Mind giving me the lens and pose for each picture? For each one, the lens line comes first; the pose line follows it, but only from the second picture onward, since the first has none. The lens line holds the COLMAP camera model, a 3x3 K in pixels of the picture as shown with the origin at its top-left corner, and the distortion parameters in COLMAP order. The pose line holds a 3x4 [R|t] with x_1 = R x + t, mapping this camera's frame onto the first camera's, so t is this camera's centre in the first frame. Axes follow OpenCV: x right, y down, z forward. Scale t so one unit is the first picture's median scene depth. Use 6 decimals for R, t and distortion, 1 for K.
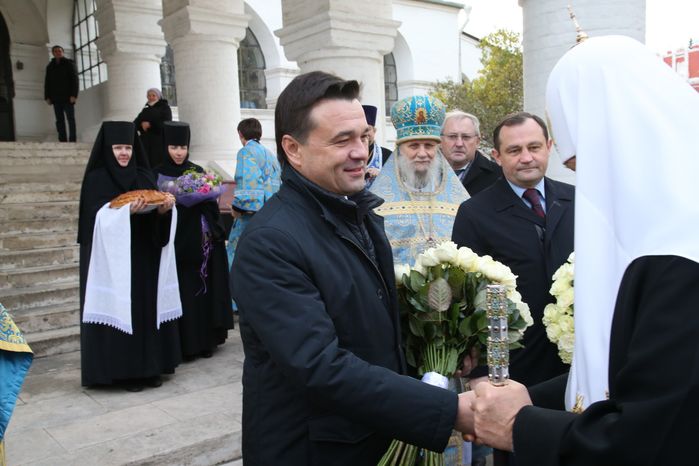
lens RADIAL K [[713.7, 0, 349.5], [0, 713.7, 233.0], [0, 0, 1]] dist [0.001326, 0.146907]
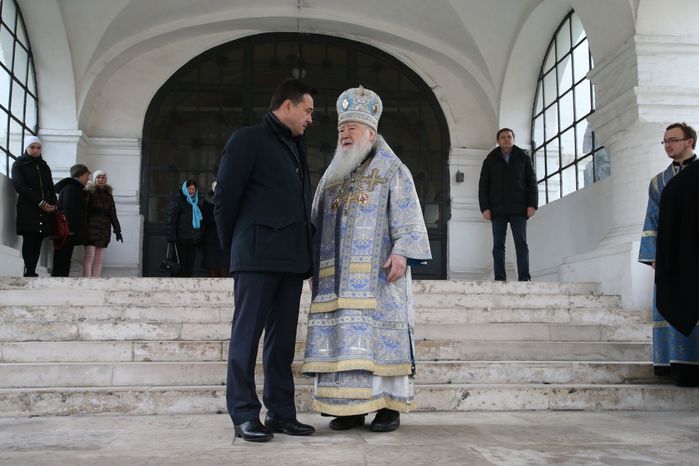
lens RADIAL K [[713.7, 0, 349.5], [0, 713.7, 233.0], [0, 0, 1]] dist [0.001326, 0.146907]
pose [[0.865774, -0.023781, -0.499870, -0.200065], [-0.073348, 0.982053, -0.173759, -0.044314], [0.495031, 0.187100, 0.848491, 0.353344]]
